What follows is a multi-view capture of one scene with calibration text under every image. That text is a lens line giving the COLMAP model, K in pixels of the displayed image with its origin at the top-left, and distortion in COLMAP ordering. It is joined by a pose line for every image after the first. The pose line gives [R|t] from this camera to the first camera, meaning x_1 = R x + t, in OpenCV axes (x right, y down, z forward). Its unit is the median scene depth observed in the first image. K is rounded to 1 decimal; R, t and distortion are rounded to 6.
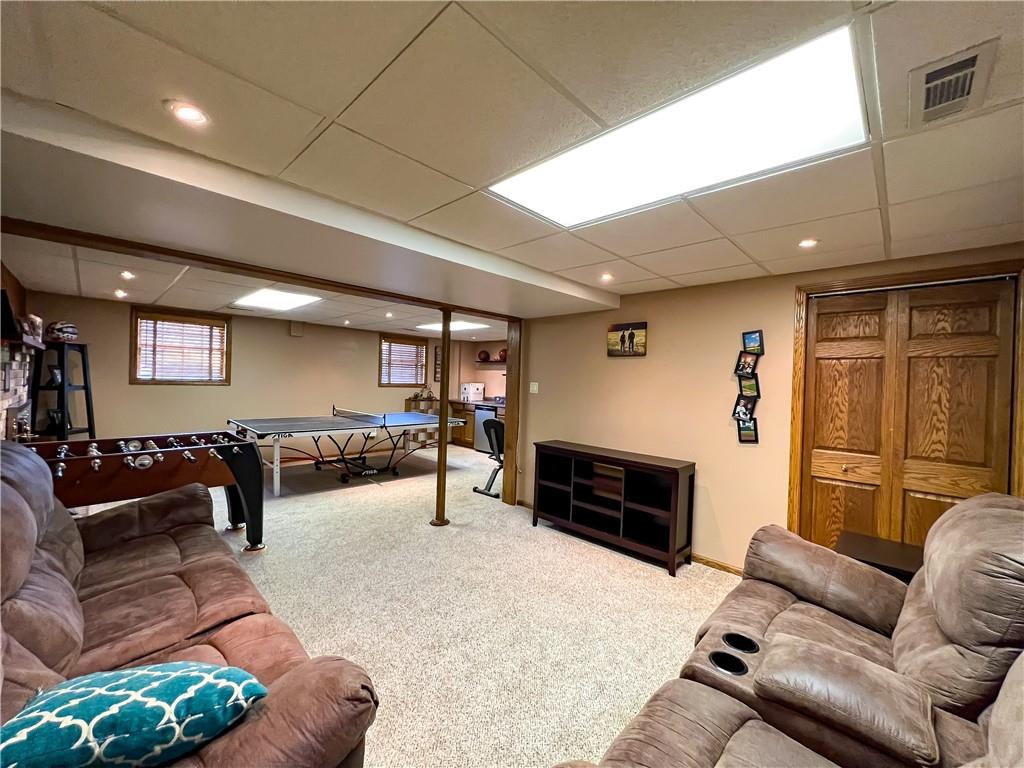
lens RADIAL K [[408.6, 0, 512.0], [0, 408.6, 384.0], [0, 0, 1]] dist [0.000450, 0.000009]
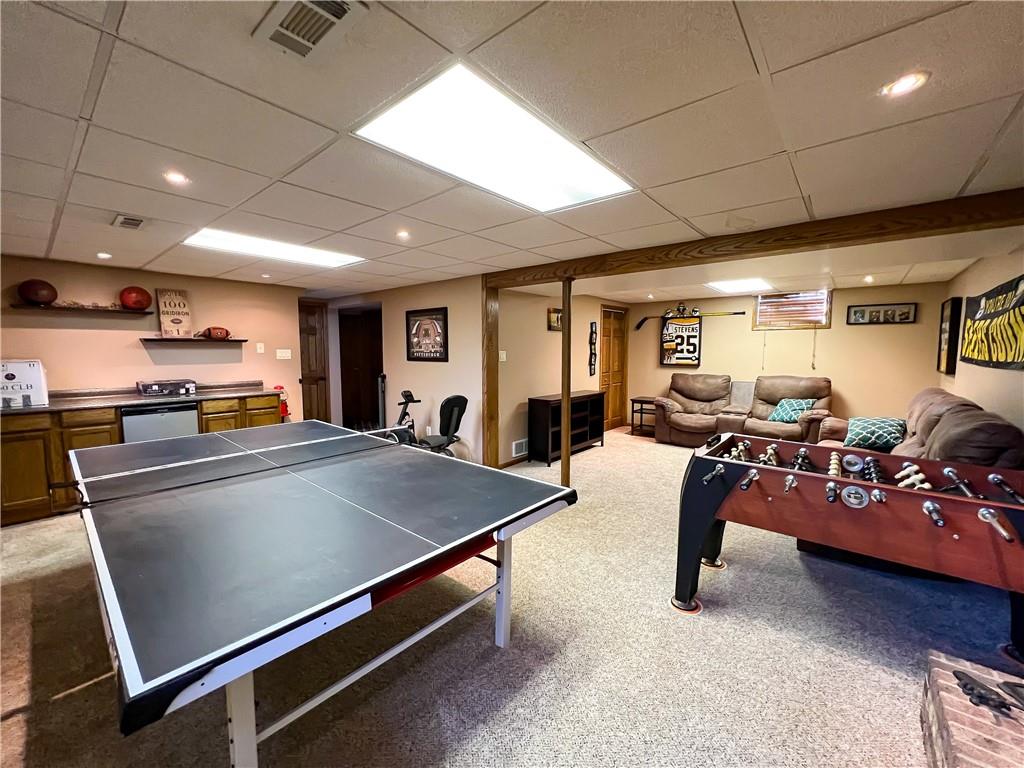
lens RADIAL K [[412.1, 0, 512.0], [0, 412.1, 384.0], [0, 0, 1]] dist [0.000011, -0.000006]
pose [[-0.069219, -0.119787, 0.990384, -0.884572], [0.003711, 0.992727, 0.120330, -0.042678], [-0.997595, 0.012004, -0.068271, 0.935131]]
